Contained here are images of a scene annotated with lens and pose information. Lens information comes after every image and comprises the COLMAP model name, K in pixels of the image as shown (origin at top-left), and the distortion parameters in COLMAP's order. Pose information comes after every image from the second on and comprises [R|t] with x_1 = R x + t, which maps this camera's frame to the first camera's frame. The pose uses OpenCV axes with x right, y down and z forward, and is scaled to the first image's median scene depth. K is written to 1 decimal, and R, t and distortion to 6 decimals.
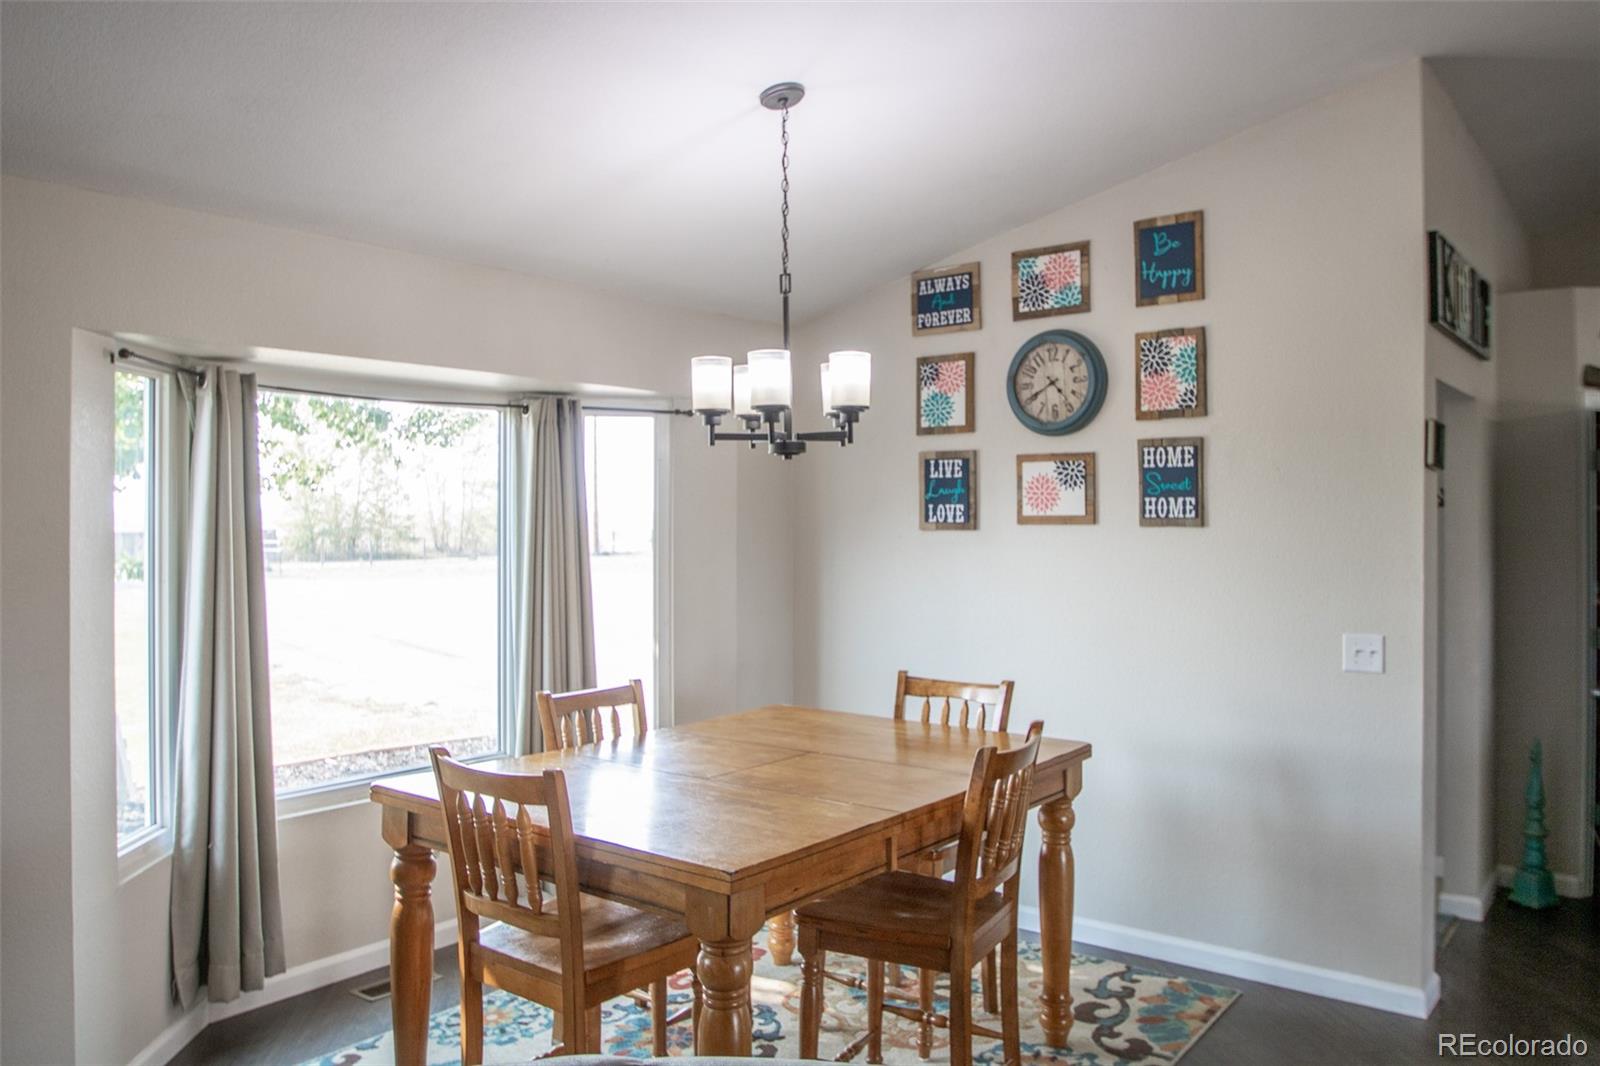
lens RADIAL K [[1202.6, 0, 831.1], [0, 1202.6, 504.9], [0, 0, 1]] dist [-0.000798, 0.000509]
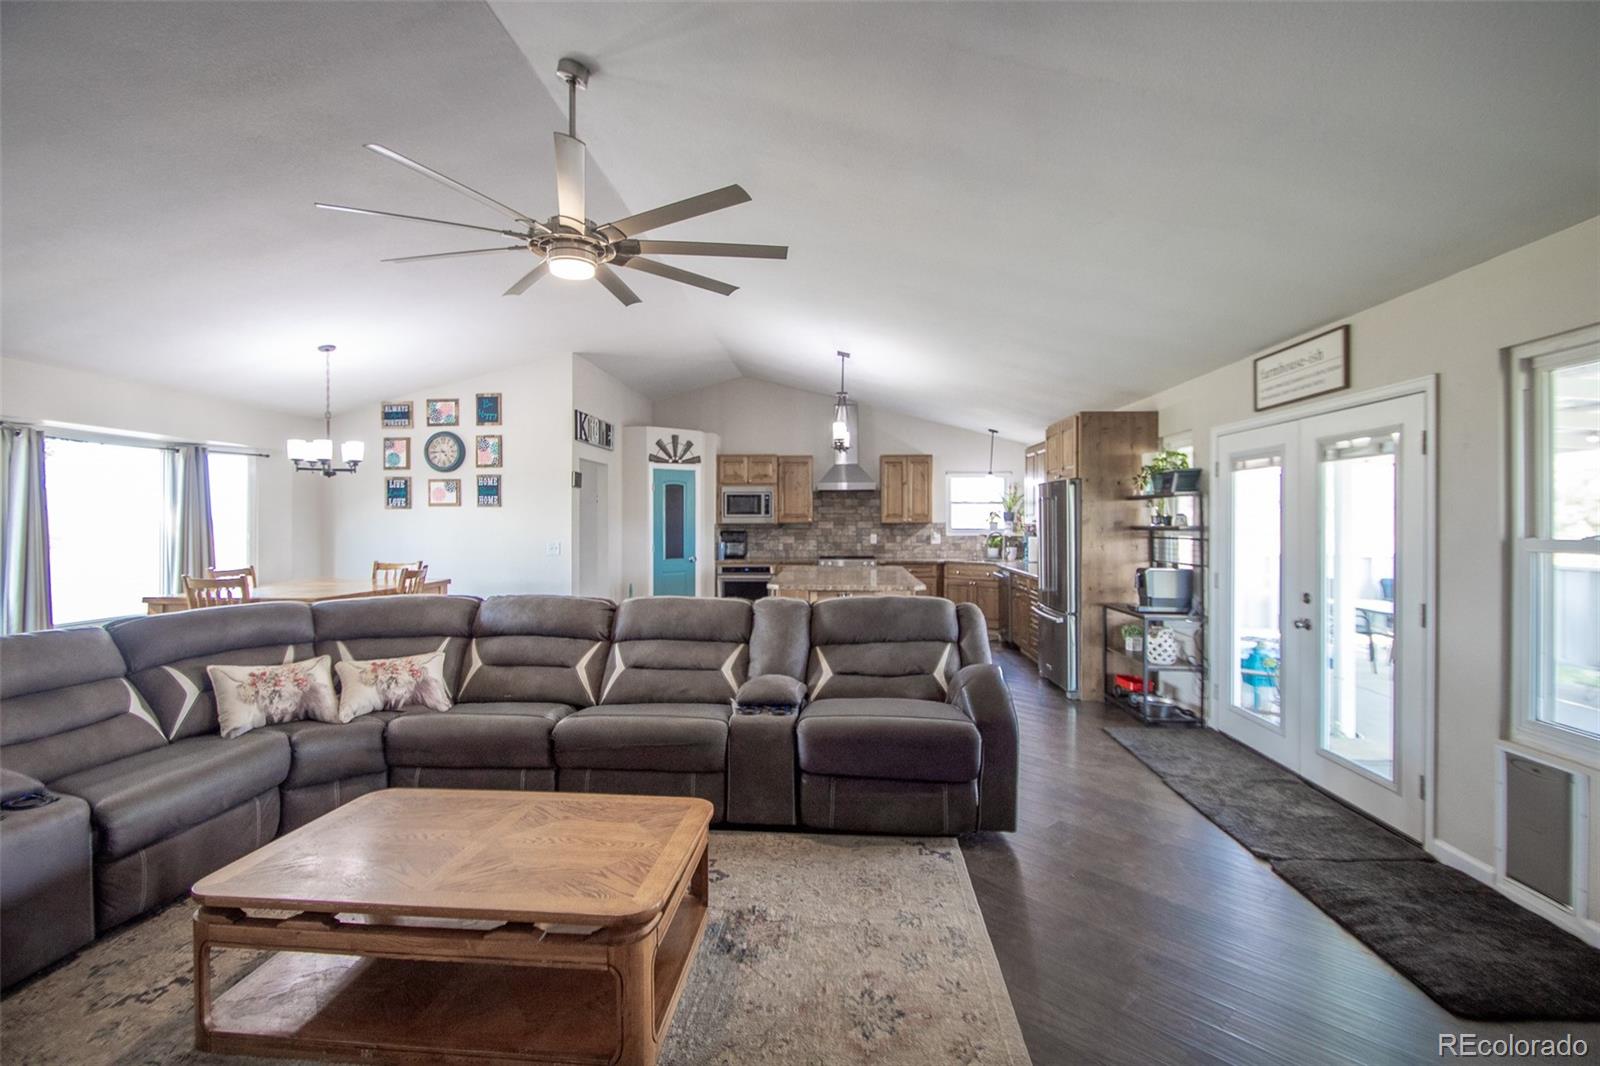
lens RADIAL K [[742.2, 0, 797.6], [0, 742.2, 519.7], [0, 0, 1]] dist [0.006093, -0.015814]
pose [[0.842624, 0.002239, 0.538497, -0.033916], [-0.005185, 0.999979, 0.003957, 0.034825], [-0.538477, -0.006127, 0.842618, -0.767897]]
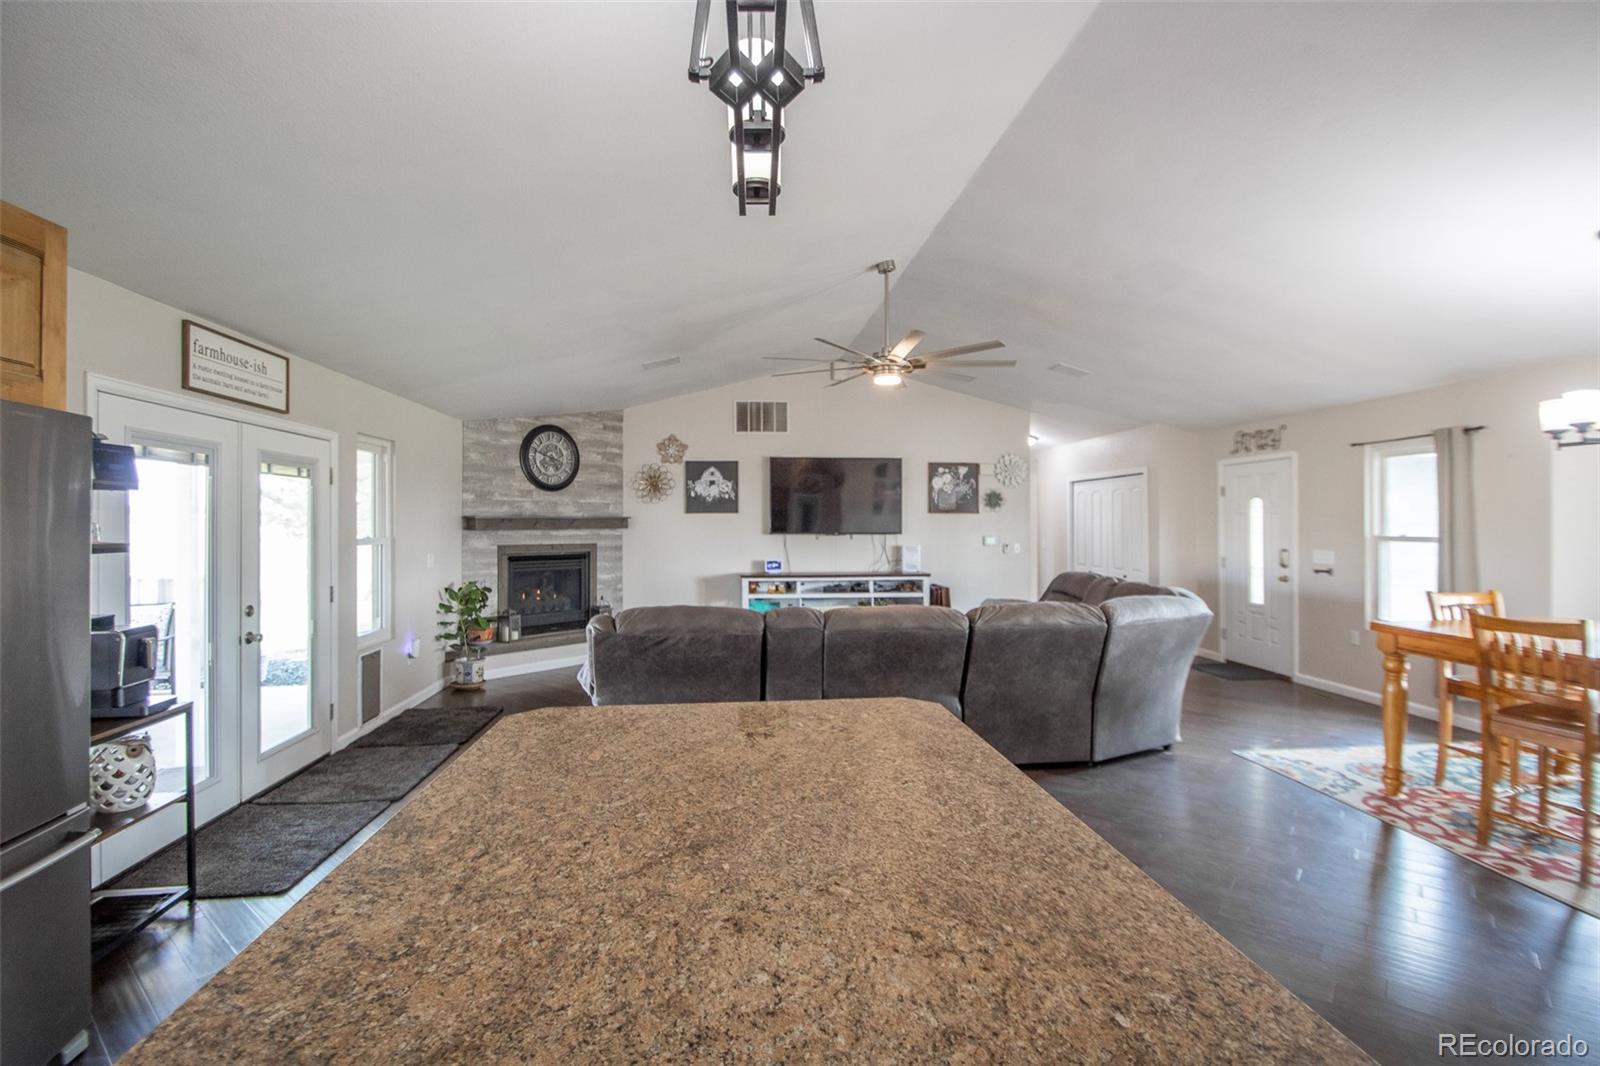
lens RADIAL K [[742.2, 0, 797.6], [0, 742.2, 519.7], [0, 0, 1]] dist [0.006093, -0.015814]
pose [[-0.744749, 0.001230, -0.667344, 1.053826], [0.009309, 0.999920, -0.008545, 0.036874], [0.667280, -0.012576, -0.744701, 0.708286]]
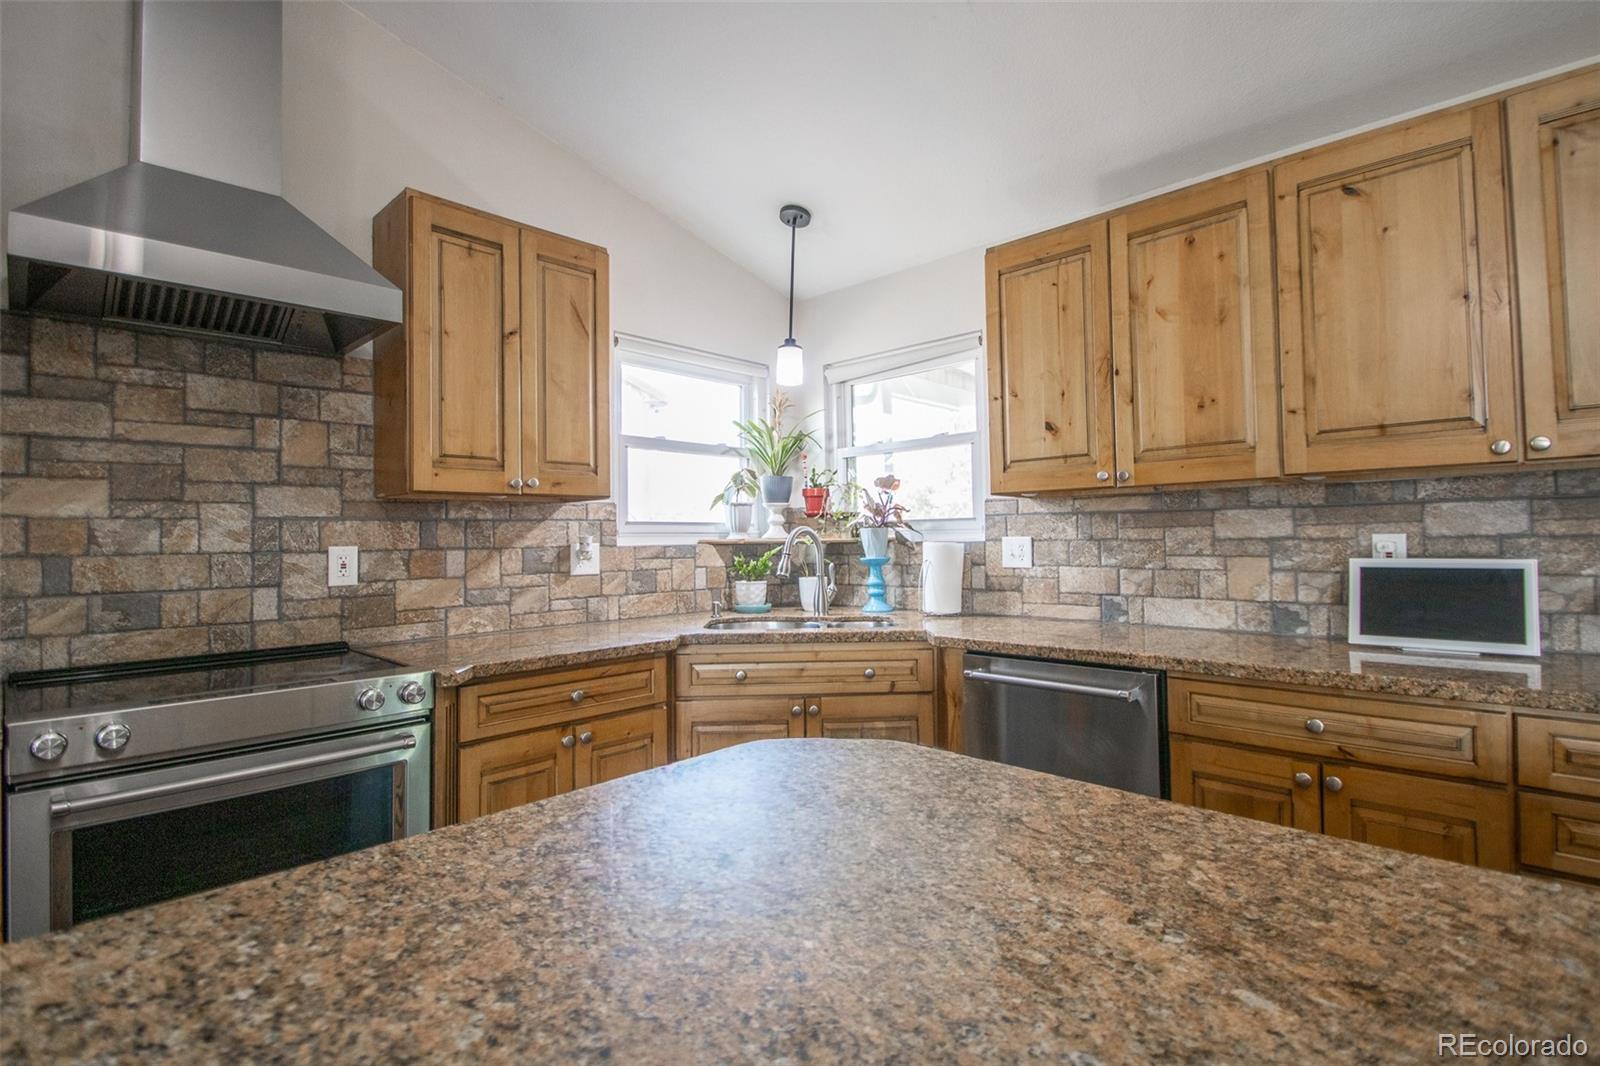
lens RADIAL K [[742.2, 0, 797.6], [0, 742.2, 519.7], [0, 0, 1]] dist [0.006093, -0.015814]
pose [[0.137381, 0.030455, 0.990050, 0.904318], [0.009276, 0.999444, -0.032031, 0.088076], [-0.990475, 0.013584, 0.137022, 0.618729]]
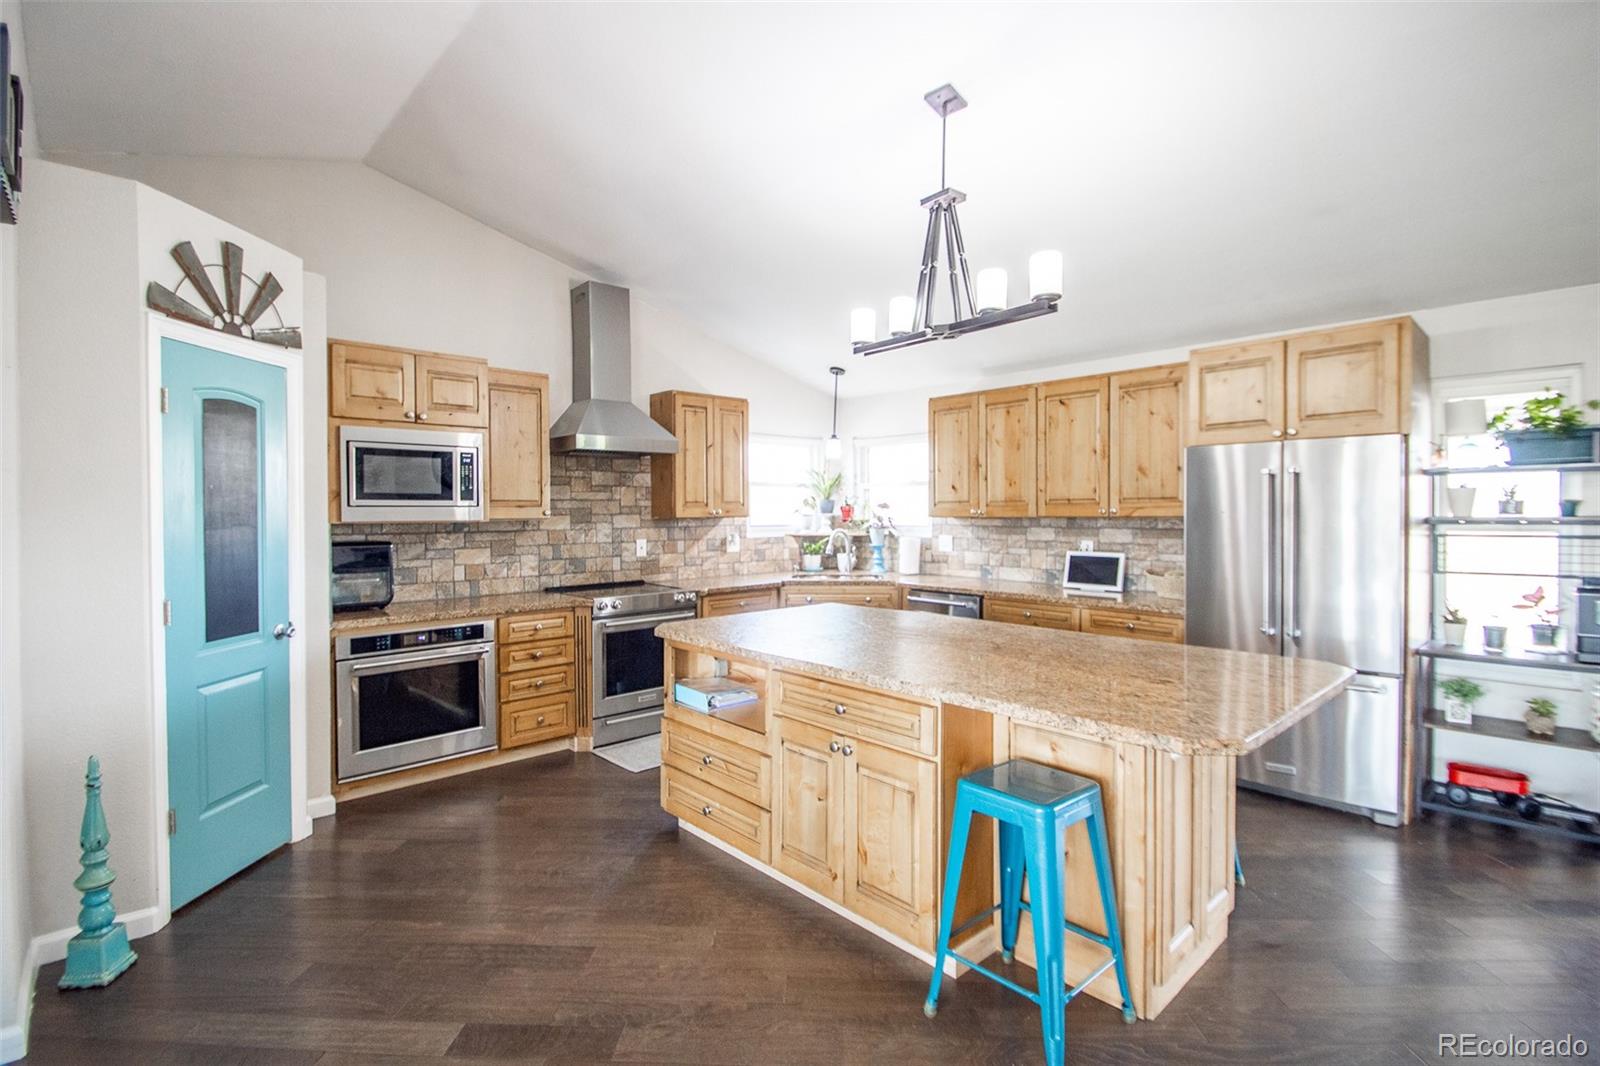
lens RADIAL K [[742.2, 0, 797.6], [0, 742.2, 519.7], [0, 0, 1]] dist [0.006093, -0.015814]
pose [[0.197323, -0.008636, 0.980300, 0.245460], [-0.001169, 0.999958, 0.009045, 0.044058], [-0.980338, -0.002930, 0.197305, 0.516457]]
